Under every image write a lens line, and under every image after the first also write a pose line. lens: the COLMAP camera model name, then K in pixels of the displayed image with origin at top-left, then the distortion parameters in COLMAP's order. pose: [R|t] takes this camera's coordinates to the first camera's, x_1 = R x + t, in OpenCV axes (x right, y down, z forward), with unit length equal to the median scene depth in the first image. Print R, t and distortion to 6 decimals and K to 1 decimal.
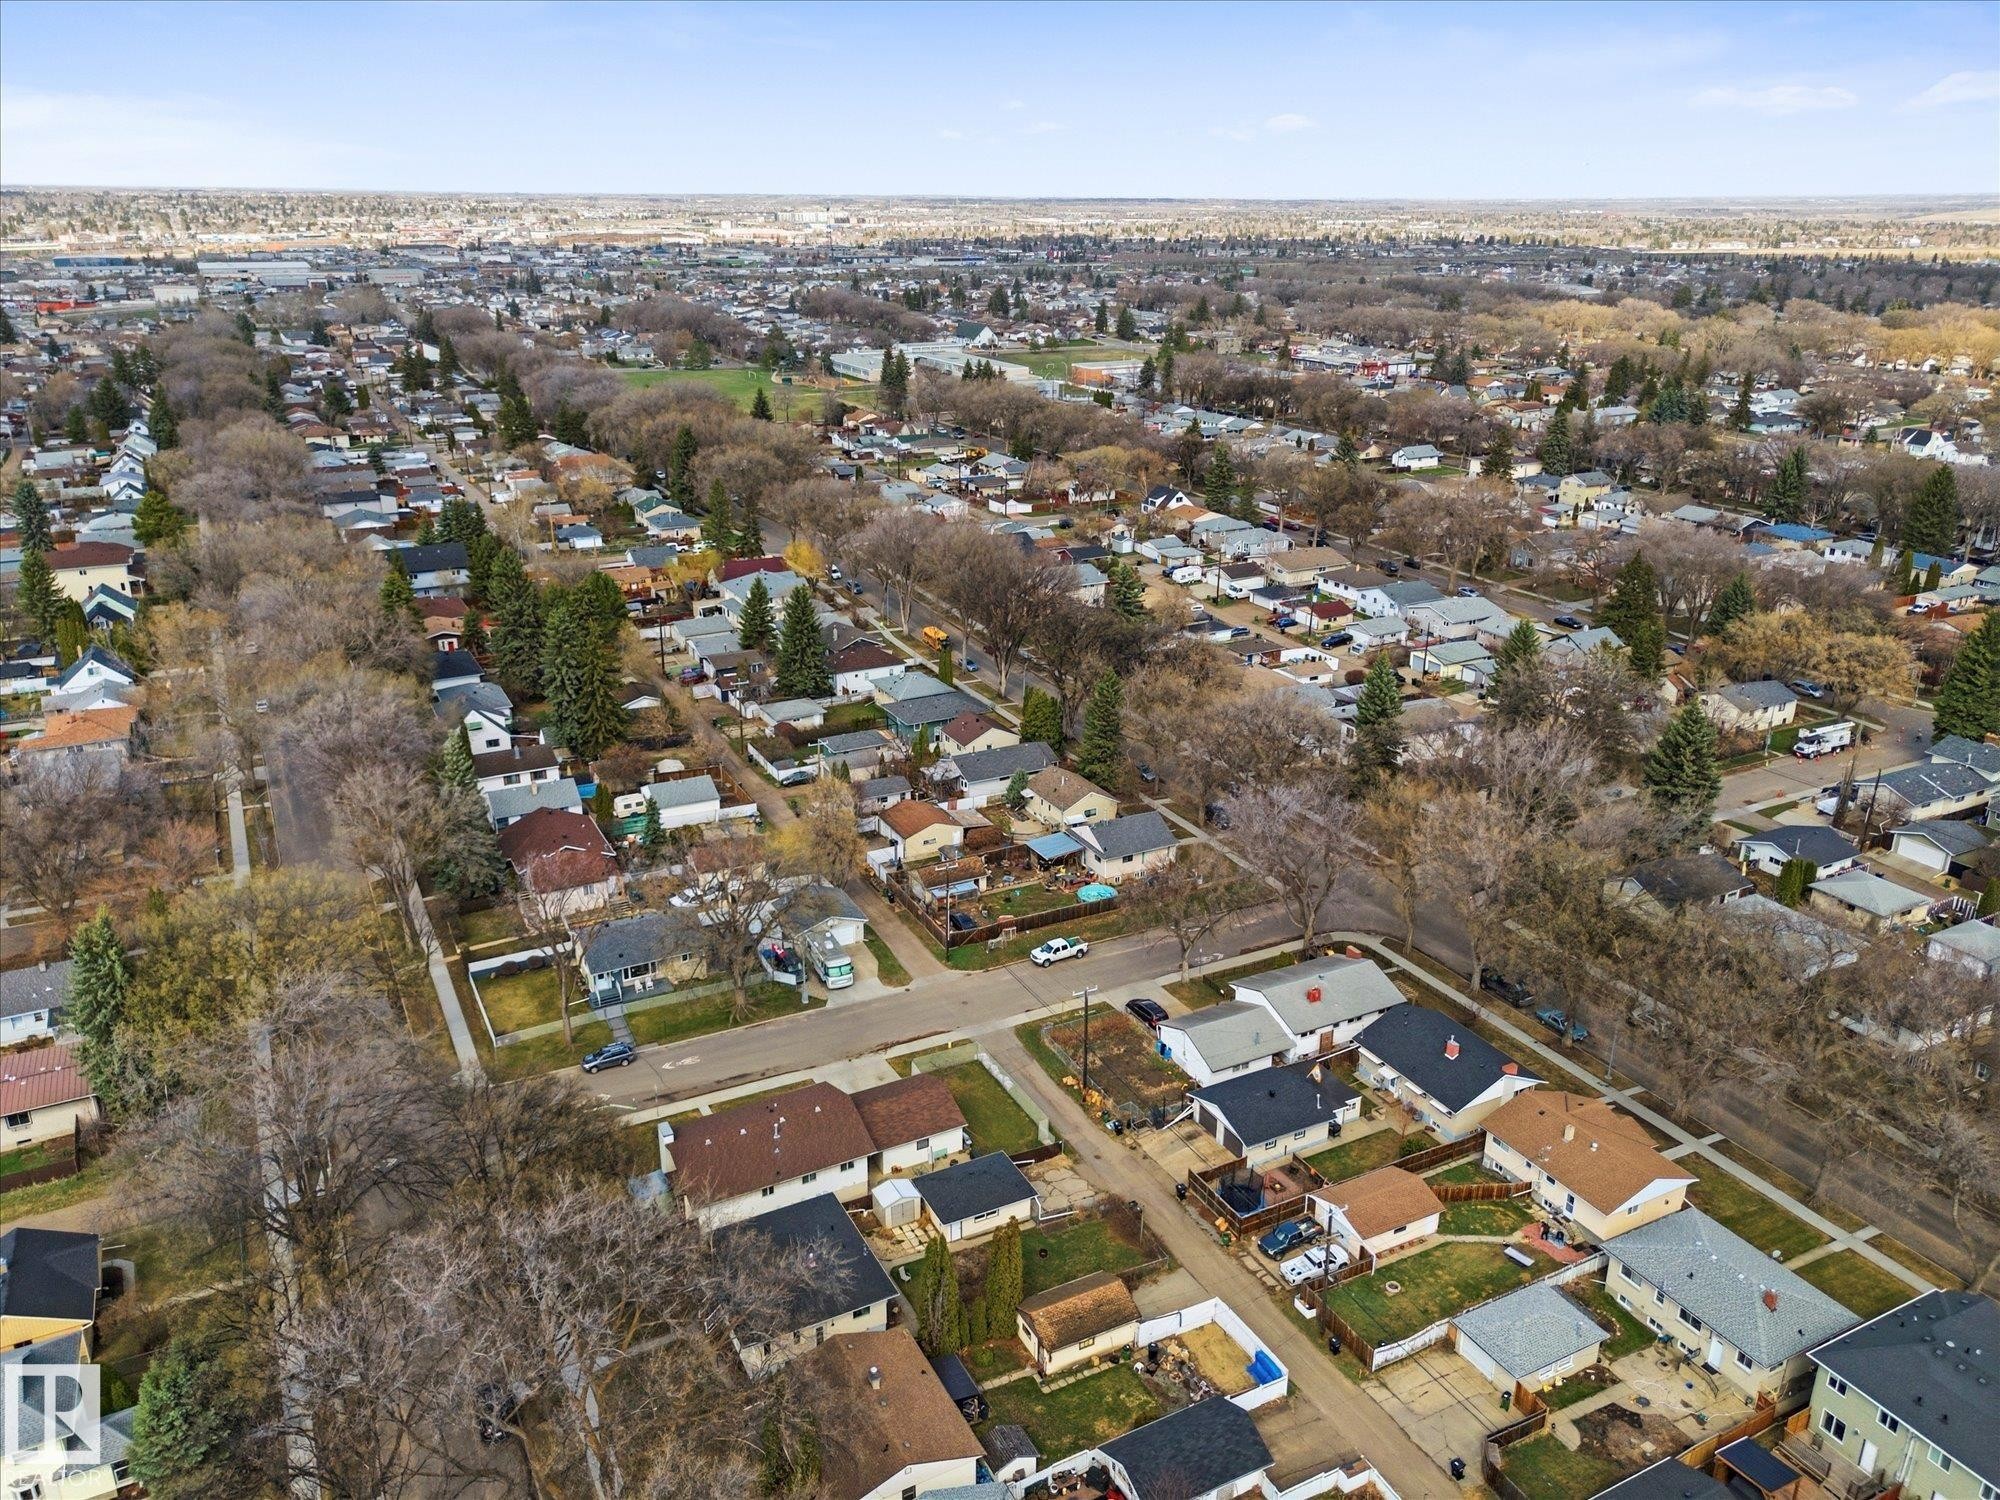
lens RADIAL K [[1464.4, 0, 1000.0], [0, 1464.4, 750.0], [0, 0, 1]] dist [0.039768, -0.004346]
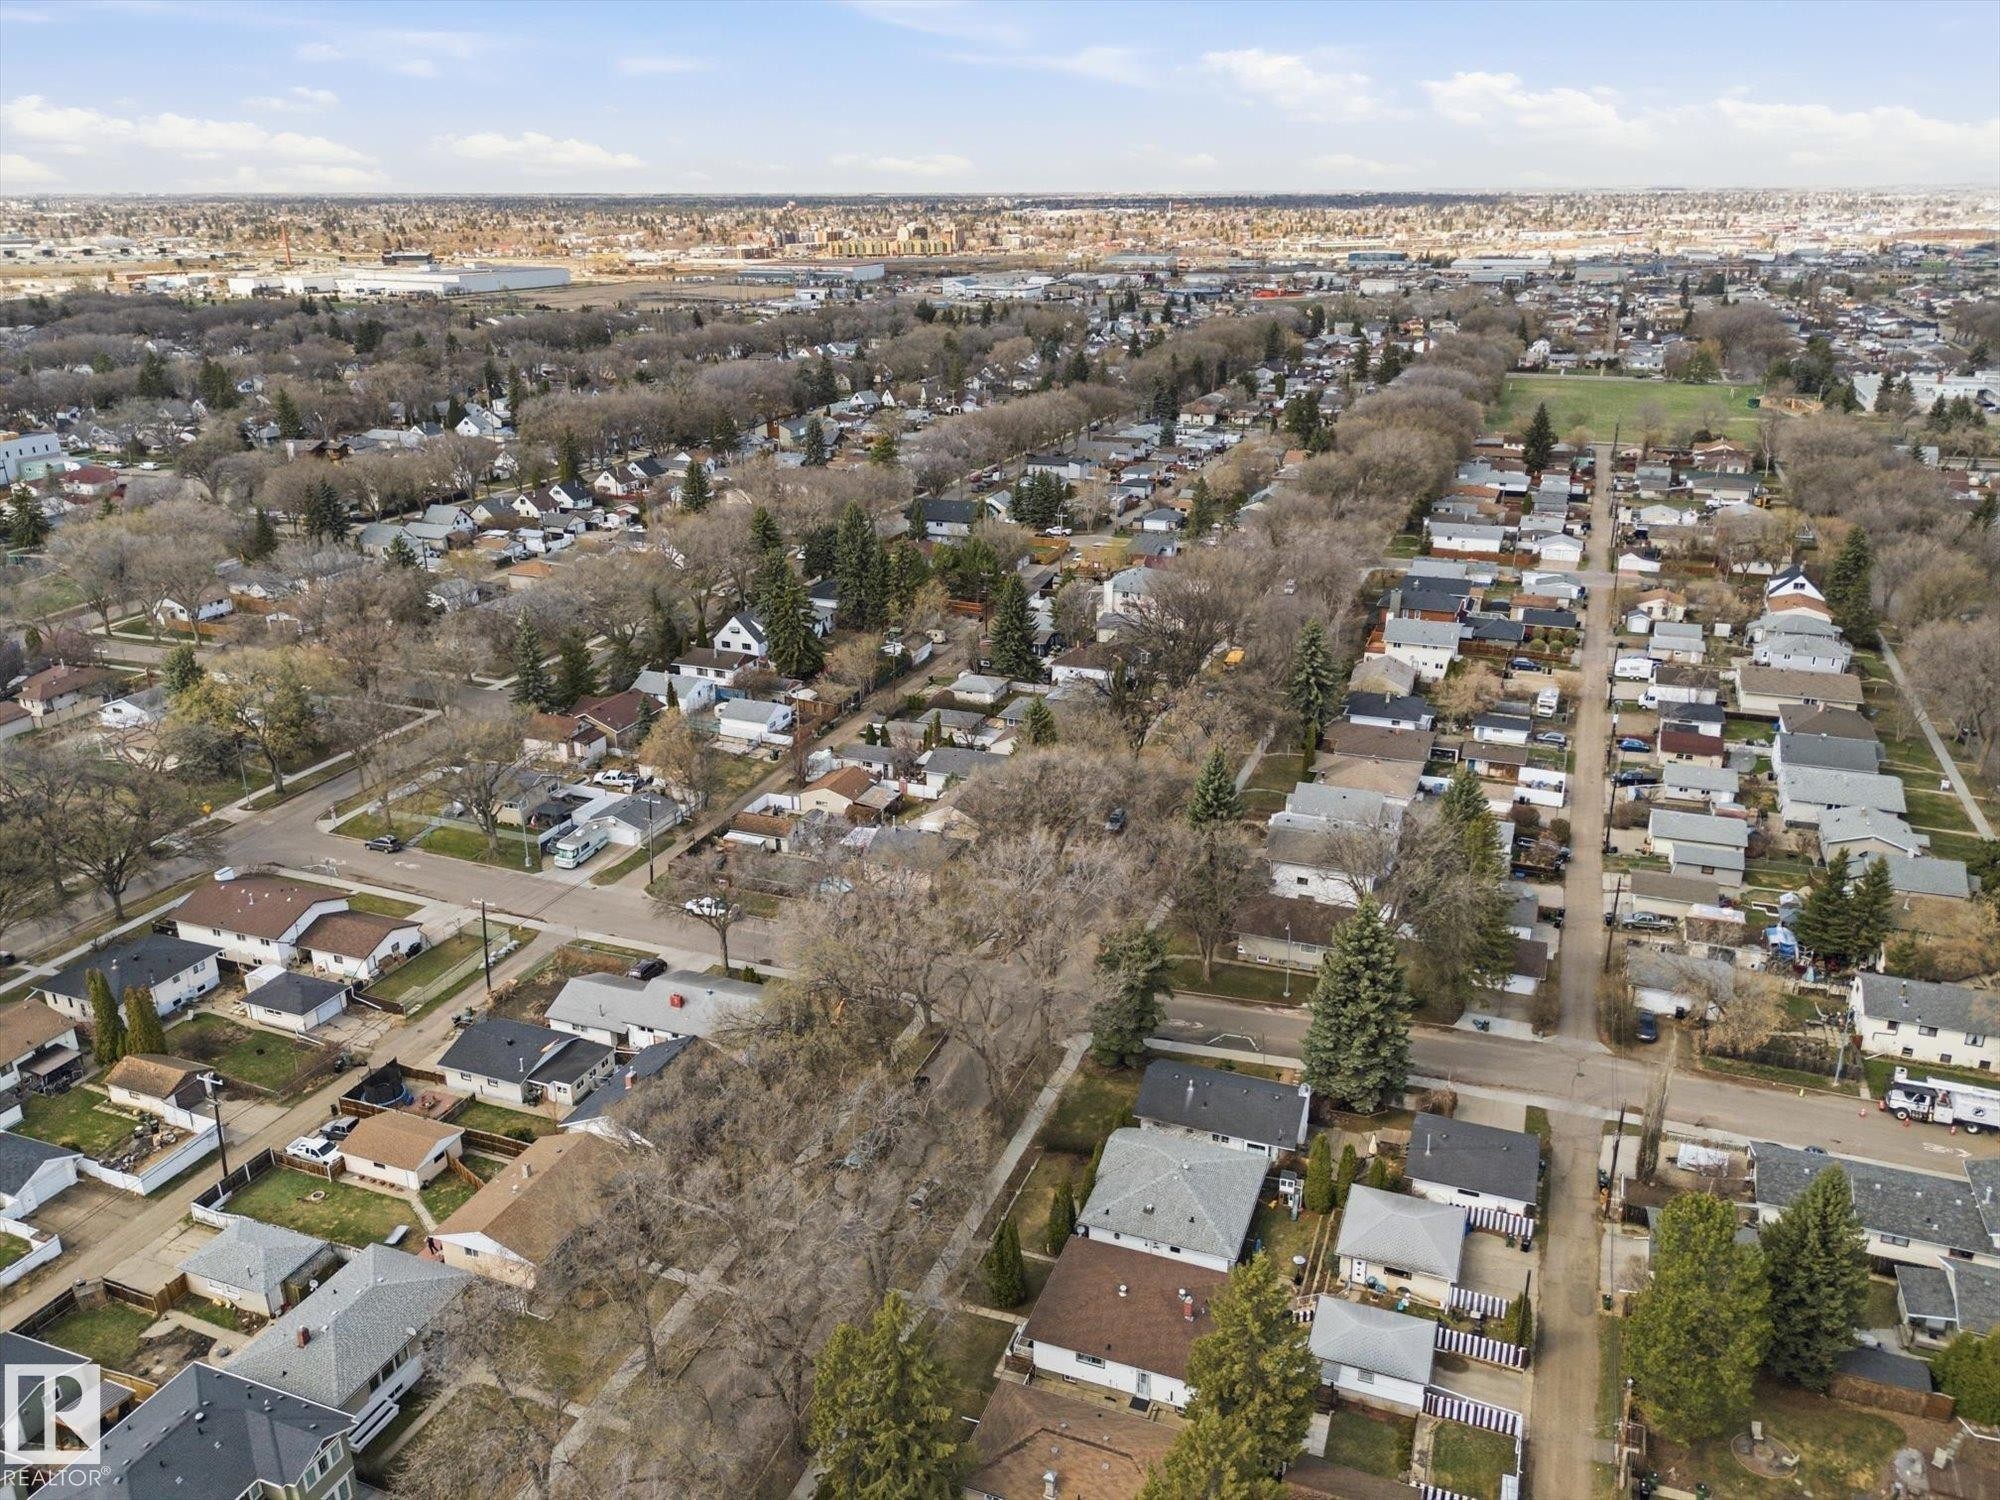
lens RADIAL K [[1464.4, 0, 1000.0], [0, 1464.4, 750.0], [0, 0, 1]] dist [0.039768, -0.004346]
pose [[0.662135, 0.258341, -0.703446, 1.069019], [-0.255476, 0.960284, 0.112192, -0.176619], [0.704492, 0.105428, 0.701838, 0.443790]]
